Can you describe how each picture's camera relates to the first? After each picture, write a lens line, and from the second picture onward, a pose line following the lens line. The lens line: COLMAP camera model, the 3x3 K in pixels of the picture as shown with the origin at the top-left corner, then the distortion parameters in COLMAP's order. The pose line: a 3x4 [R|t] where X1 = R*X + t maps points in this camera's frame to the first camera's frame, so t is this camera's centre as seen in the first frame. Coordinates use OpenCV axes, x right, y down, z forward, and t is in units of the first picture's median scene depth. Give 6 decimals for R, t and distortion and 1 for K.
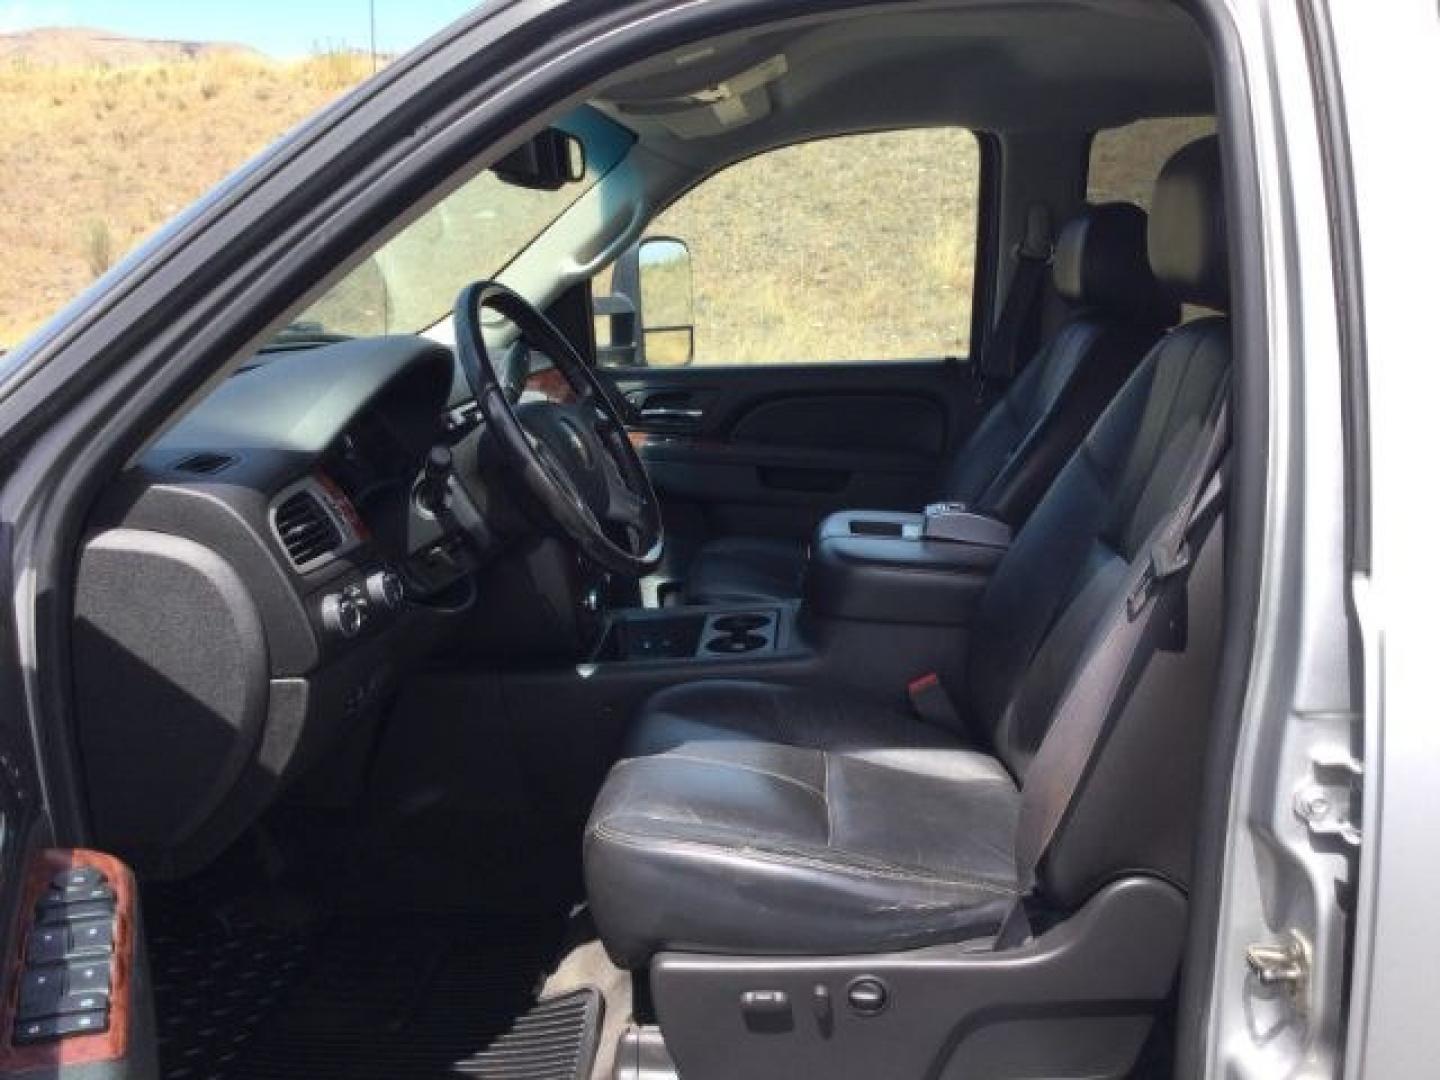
lens RADIAL K [[1283.9, 0, 726.2], [0, 1283.9, 532.9], [0, 0, 1]] dist [0.089097, -0.174716]
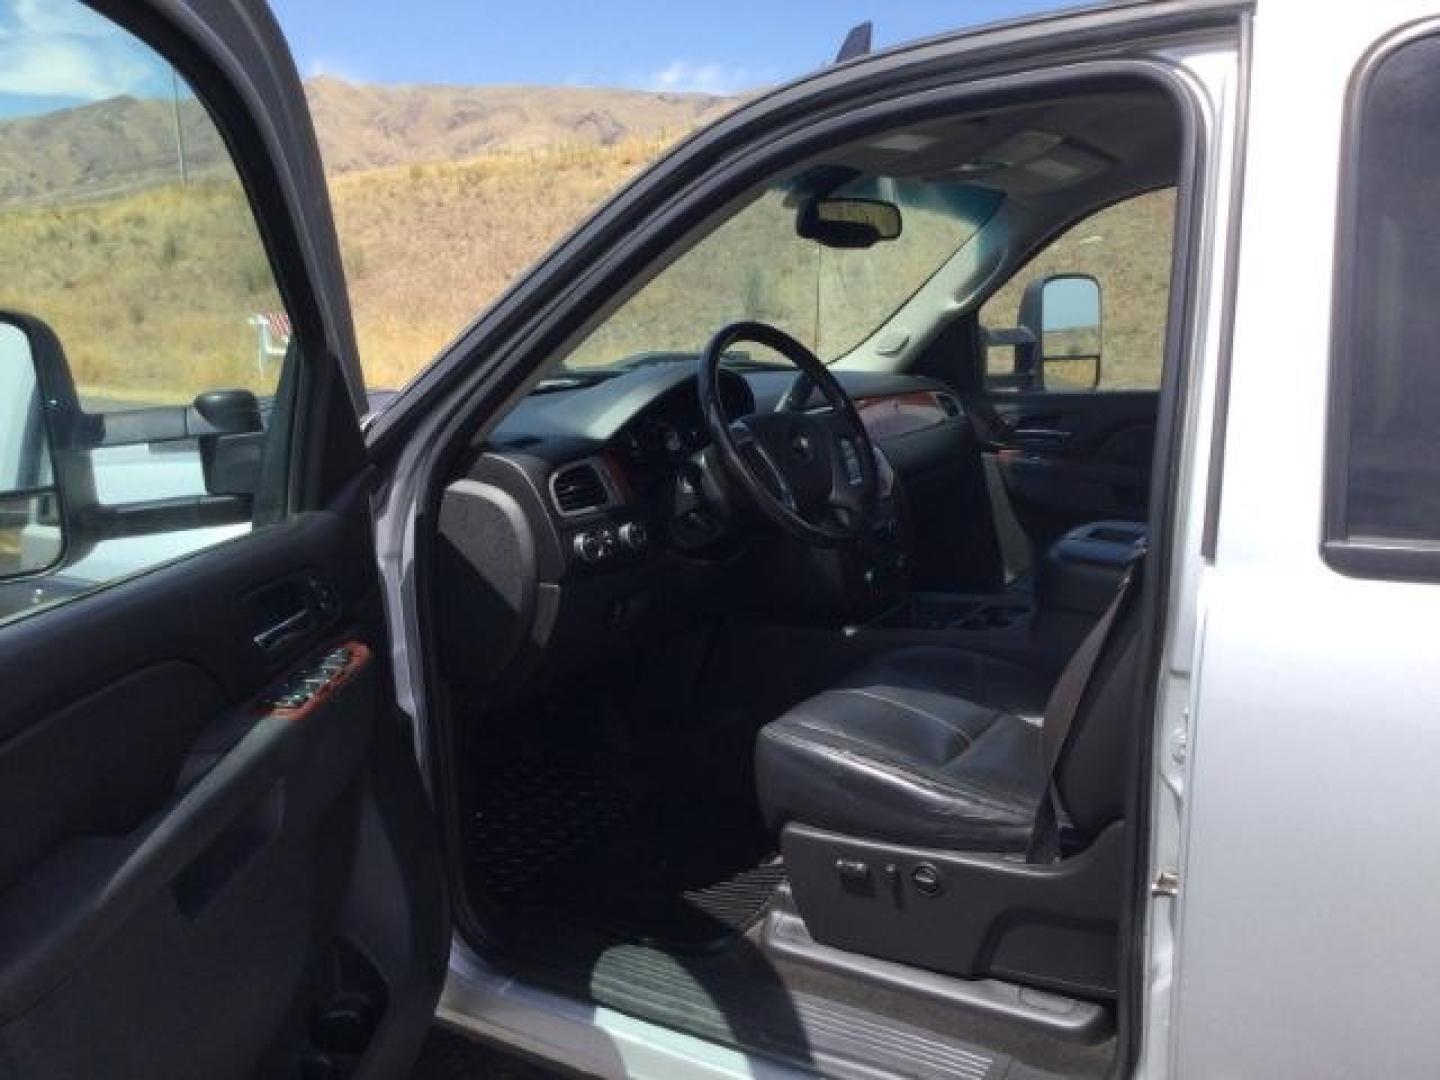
lens RADIAL K [[1283.9, 0, 726.2], [0, 1283.9, 532.9], [0, 0, 1]] dist [0.089097, -0.174716]
pose [[0.882127, 0.069313, -0.465884, 0.468928], [-0.079622, 0.996822, -0.002455, 0.033569], [0.464233, 0.039260, 0.884843, -0.214112]]
